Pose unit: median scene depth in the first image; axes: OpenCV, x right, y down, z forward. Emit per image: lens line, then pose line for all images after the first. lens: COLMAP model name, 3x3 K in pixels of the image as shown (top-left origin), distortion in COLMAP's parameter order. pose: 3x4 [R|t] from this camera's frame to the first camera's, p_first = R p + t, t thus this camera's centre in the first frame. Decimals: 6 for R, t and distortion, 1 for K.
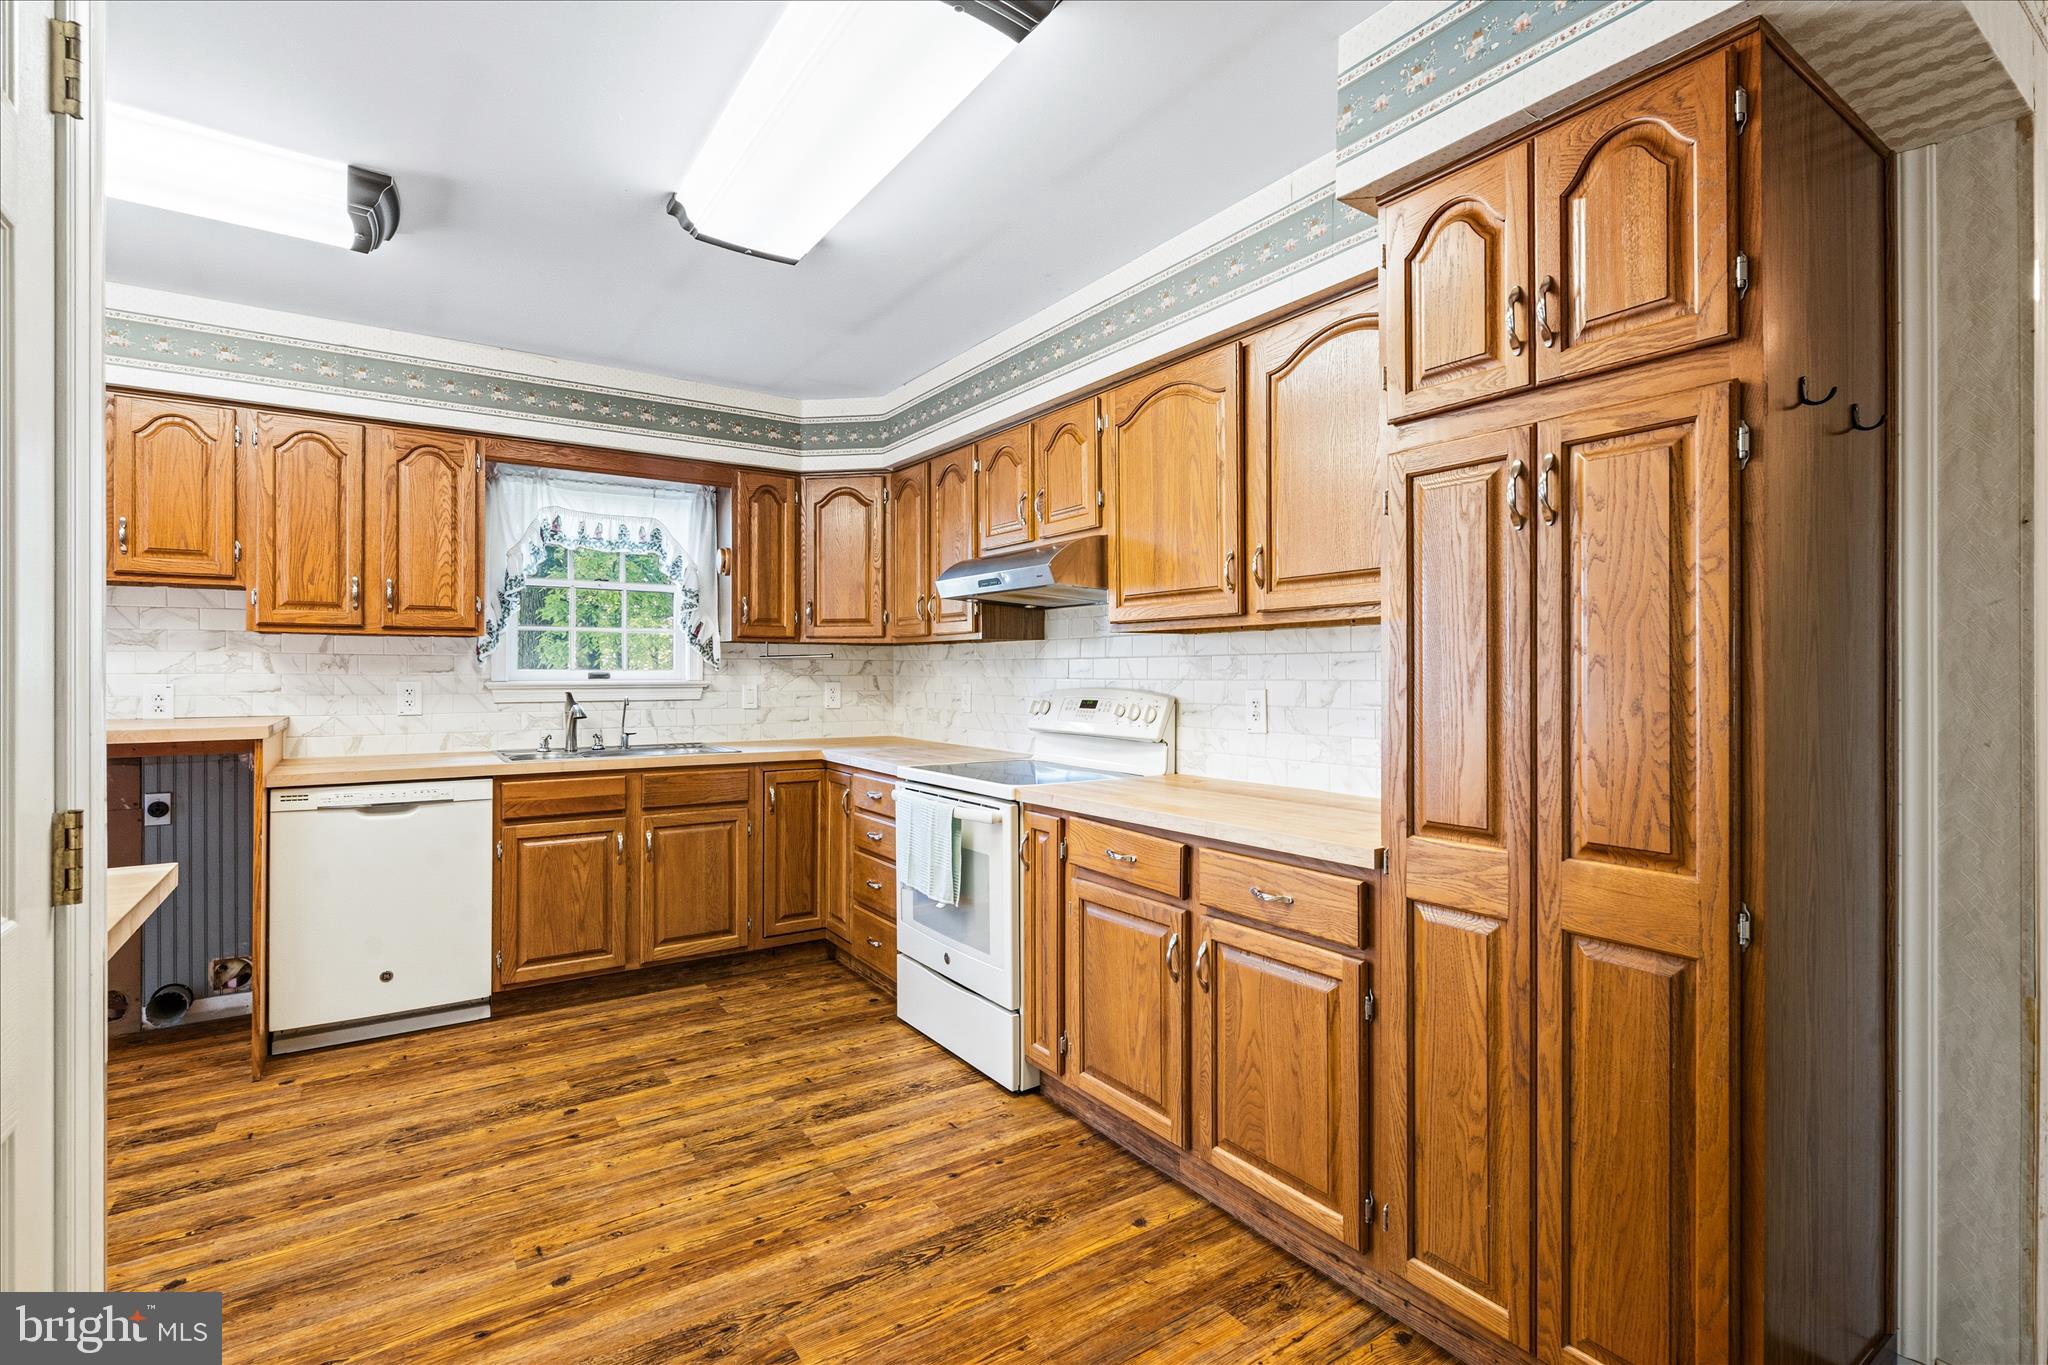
lens RADIAL K [[948.3, 0, 1048.4], [0, 948.3, 670.3], [0, 0, 1]] dist [-0.002585, 0.000057]
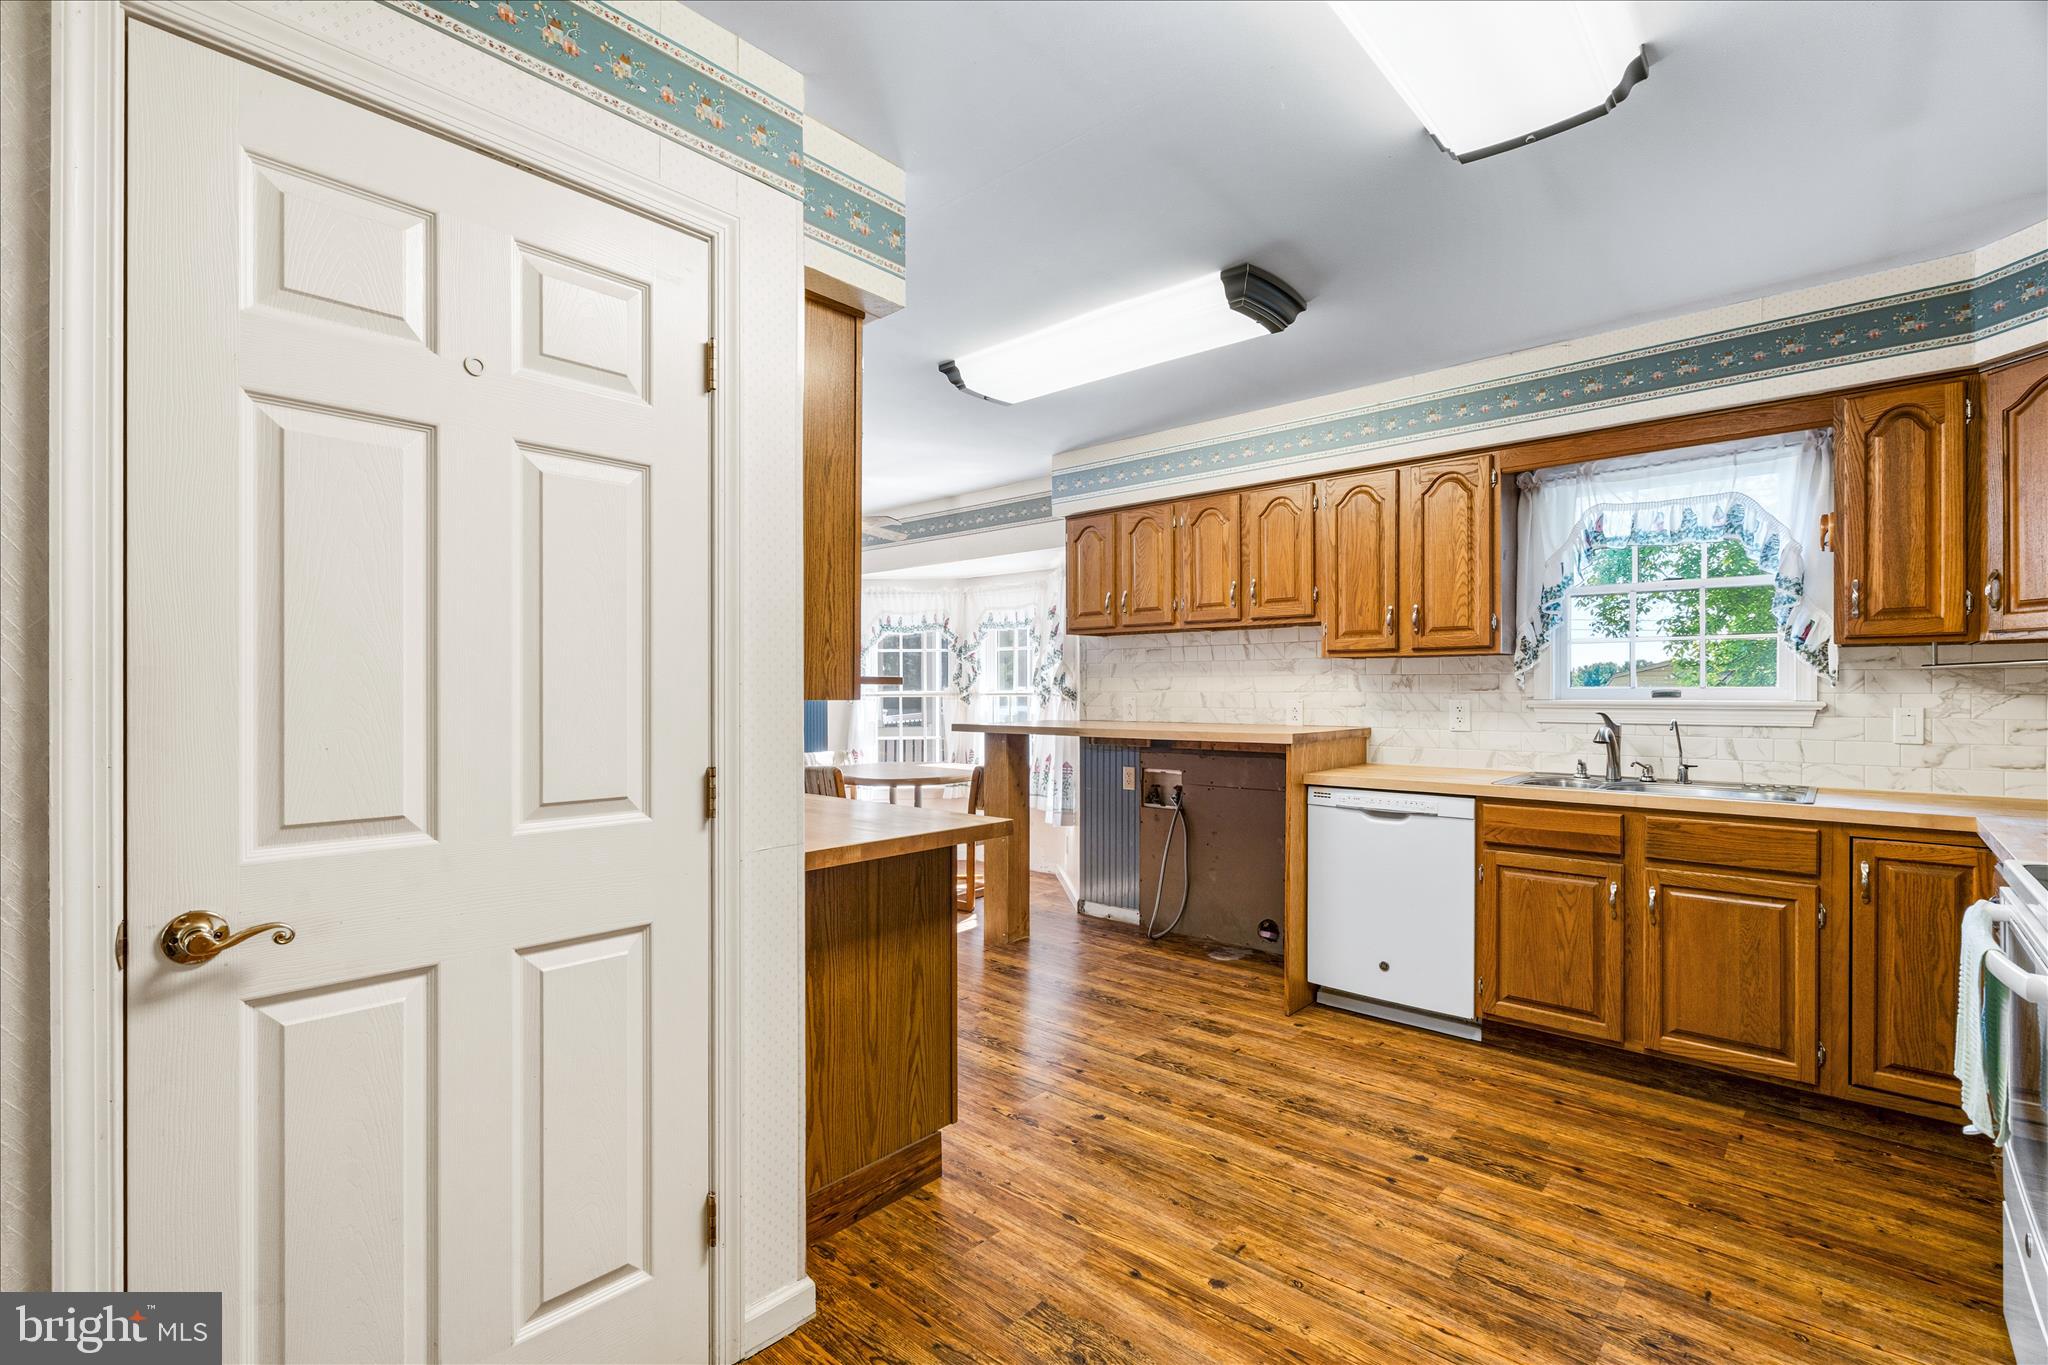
lens RADIAL K [[917.9, 0, 1019.4], [0, 917.9, 691.3], [0, 0, 1]] dist [-0.013288, 0.005926]
pose [[0.221093, -0.000844, -0.975252, 0.237764], [0.003759, 0.999993, -0.000013, 0.001229], [0.975245, -0.003663, 0.221095, 0.337359]]
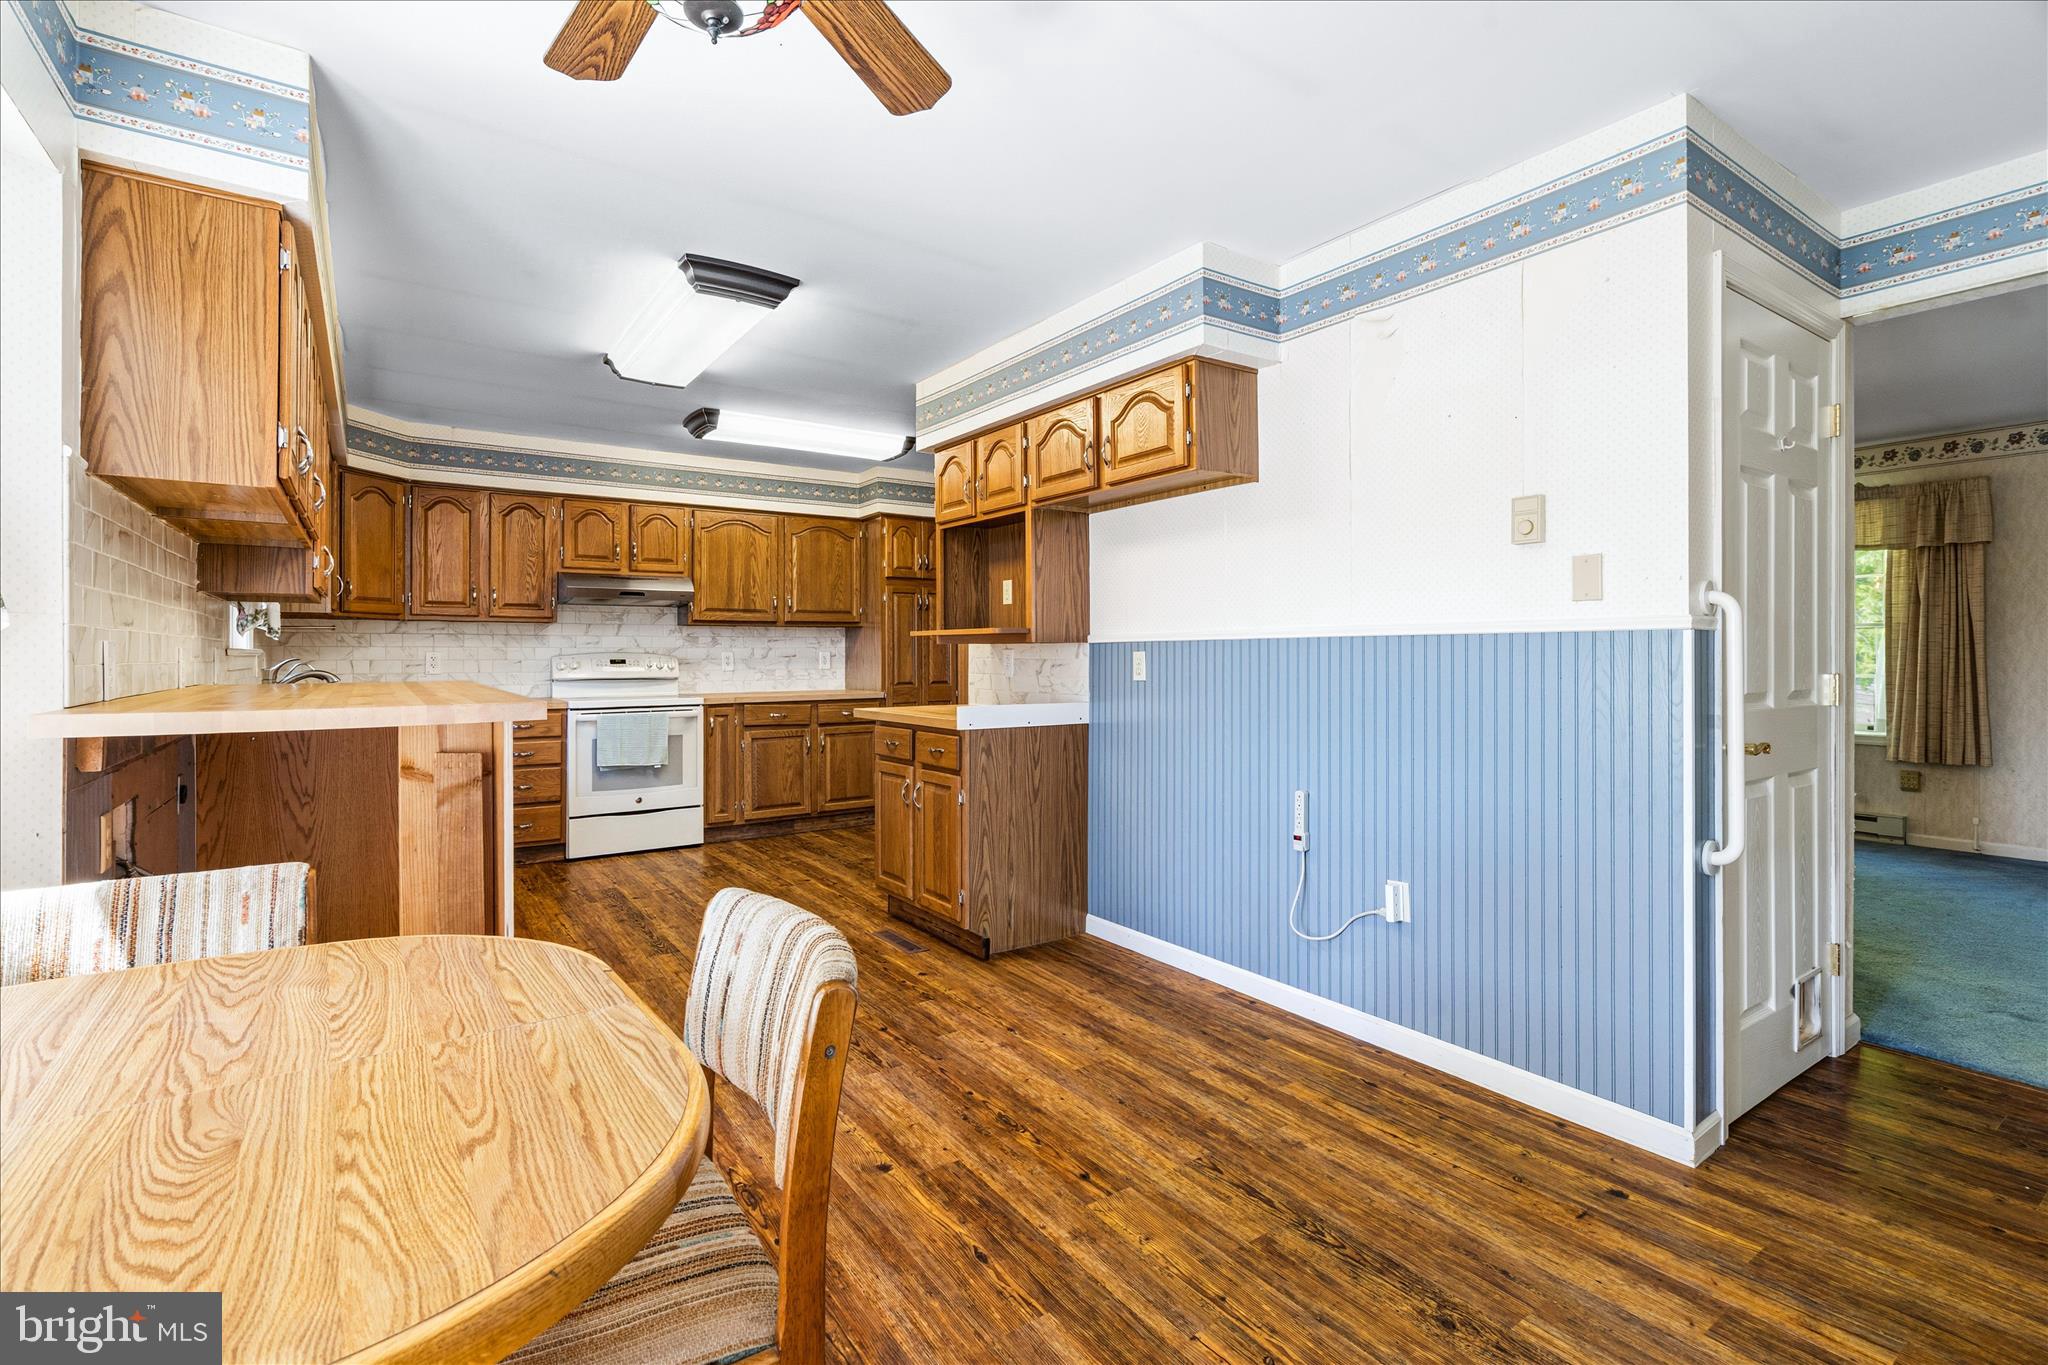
lens RADIAL K [[943.1, 0, 1007.9], [0, 943.1, 638.5], [0, 0, 1]] dist [-0.001640, 0.000002]
pose [[0.019558, 0.016682, 0.999670, -1.788255], [0.000448, 0.999861, -0.016694, 0.023072], [-0.999809, 0.000774, 0.019548, 0.242878]]
